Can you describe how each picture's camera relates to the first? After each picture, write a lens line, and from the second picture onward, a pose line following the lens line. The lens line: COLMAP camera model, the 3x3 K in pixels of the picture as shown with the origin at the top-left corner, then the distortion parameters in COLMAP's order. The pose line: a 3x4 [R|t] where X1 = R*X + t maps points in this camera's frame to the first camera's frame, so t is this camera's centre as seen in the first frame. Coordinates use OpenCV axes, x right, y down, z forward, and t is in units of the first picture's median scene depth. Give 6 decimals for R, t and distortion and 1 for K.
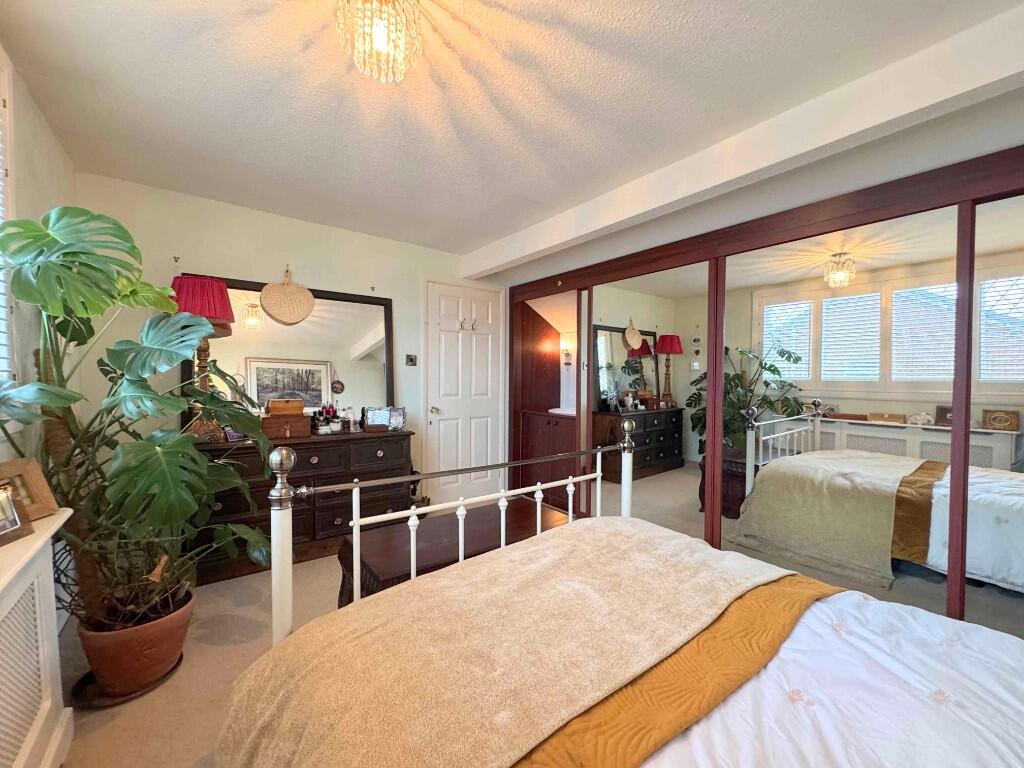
lens RADIAL K [[409.6, 0, 508.9], [0, 409.6, 385.0], [0, 0, 1]] dist [0.002320, 0.000152]
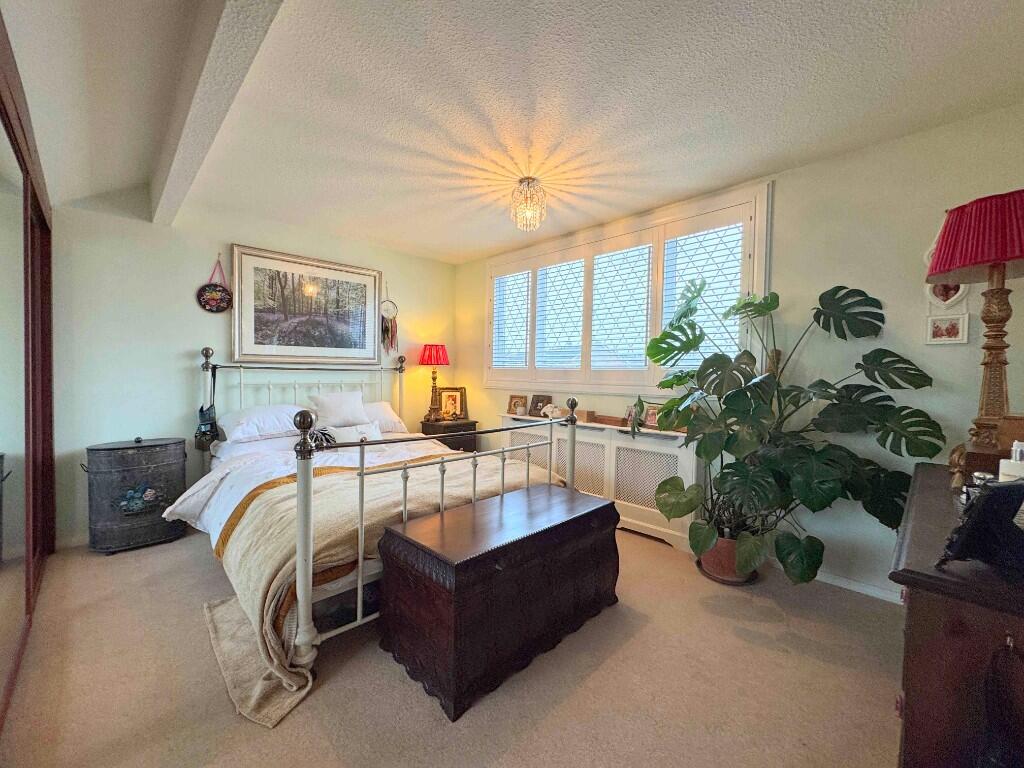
lens RADIAL K [[409.6, 0, 514.6], [0, 409.6, 382.6], [0, 0, 1]] dist [0.002320, 0.000152]
pose [[-0.989690, -0.015647, -0.142367, 0.040456], [-0.021462, 0.998993, 0.039403, -0.002845], [0.141607, 0.042052, -0.989029, 1.743179]]
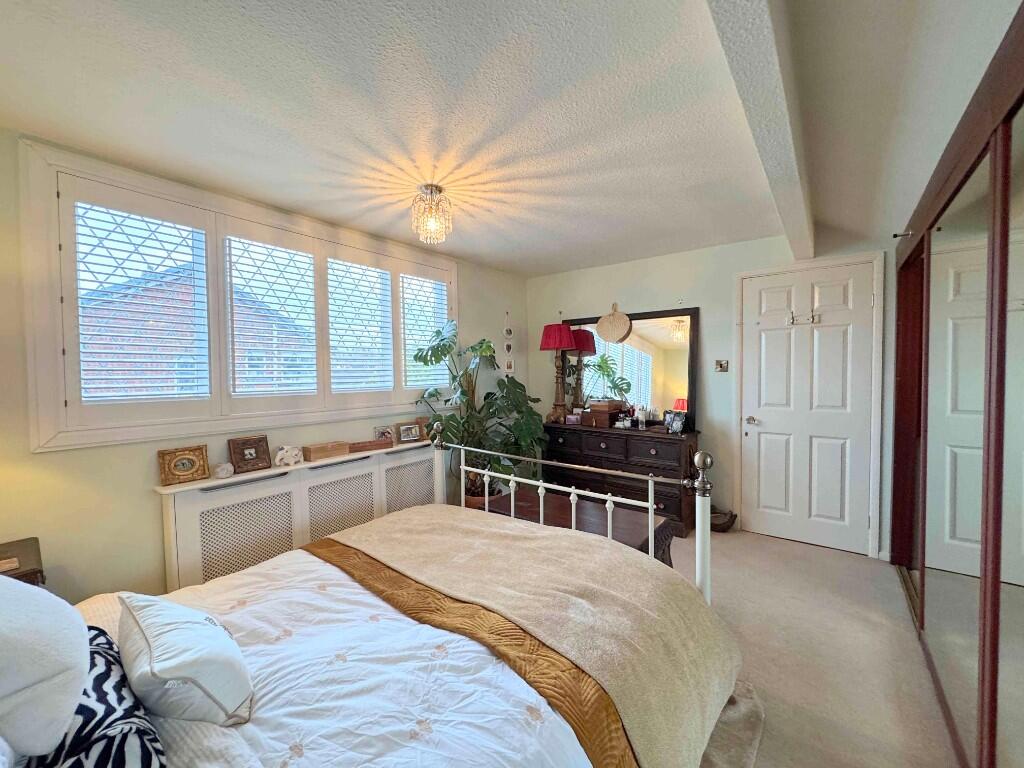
lens RADIAL K [[409.6, 0, 511.9], [0, 409.6, 387.2], [0, 0, 1]] dist [0.002320, 0.000152]
pose [[0.246476, 0.029510, -0.968700, 0.947714], [-0.005732, 0.999563, 0.028991, -0.058267], [0.969132, -0.001593, 0.246537, 0.469279]]
